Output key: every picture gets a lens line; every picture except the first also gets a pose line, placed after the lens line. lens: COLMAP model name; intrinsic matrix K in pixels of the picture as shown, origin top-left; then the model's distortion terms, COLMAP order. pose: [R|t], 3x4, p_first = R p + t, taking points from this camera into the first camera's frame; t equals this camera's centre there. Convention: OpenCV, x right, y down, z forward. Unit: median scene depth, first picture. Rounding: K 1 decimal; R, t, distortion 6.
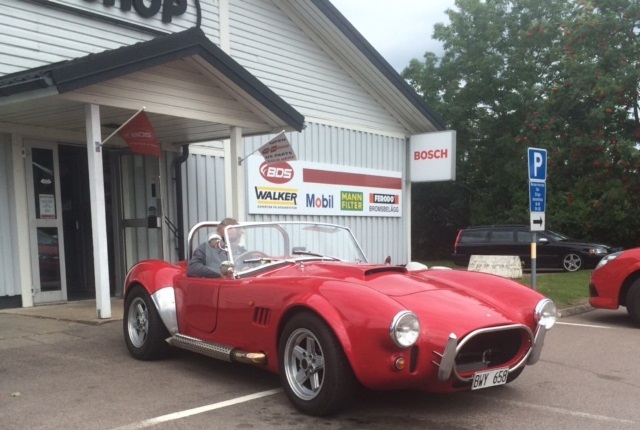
lens RADIAL K [[722.1, 0, 317.4], [0, 722.1, 330.4], [0, 0, 1]] dist [0.034778, 0.000000]
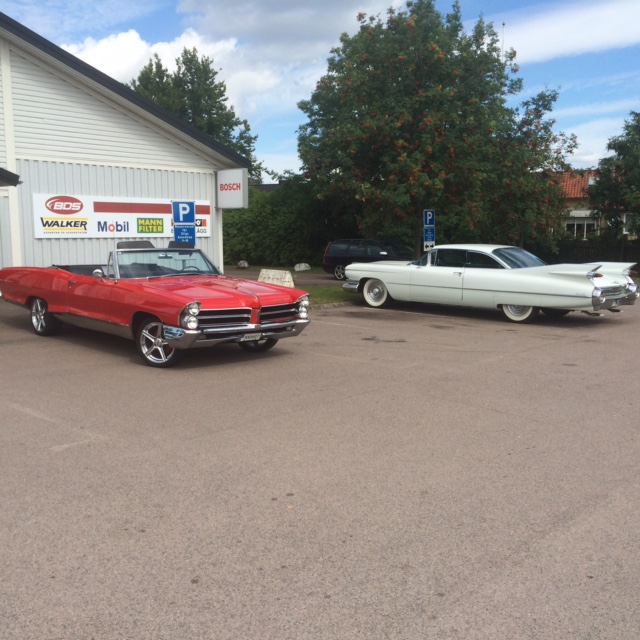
lens RADIAL K [[735.7, 0, 320.2], [0, 735.7, 319.6], [0, 0, 1]] dist [0.062393, 0.000000]
pose [[0.997051, 0.018488, -0.074484, 0.488792], [-0.019259, 0.999768, -0.009641, -0.010220], [0.074288, 0.011047, 0.997176, -0.282589]]
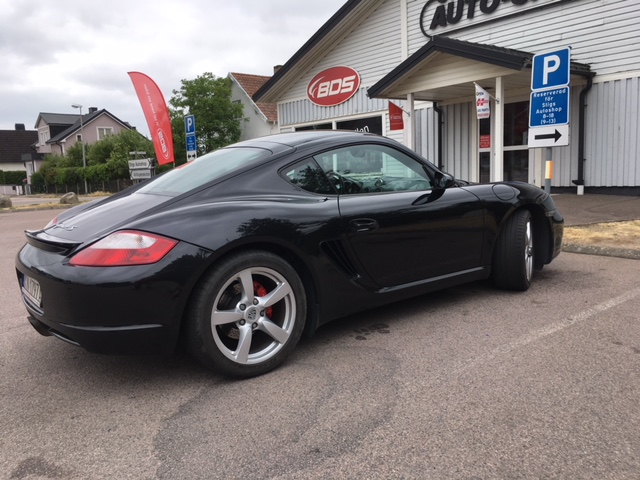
lens RADIAL K [[541.3, 0, 319.2], [0, 541.3, 242.4], [0, 0, 1]] dist [0.072092, -0.095609]
pose [[-0.234336, 0.155606, -0.959621, 0.743223], [-0.083461, 0.980242, 0.179331, -0.087883], [0.968566, 0.122115, -0.216719, 0.653565]]
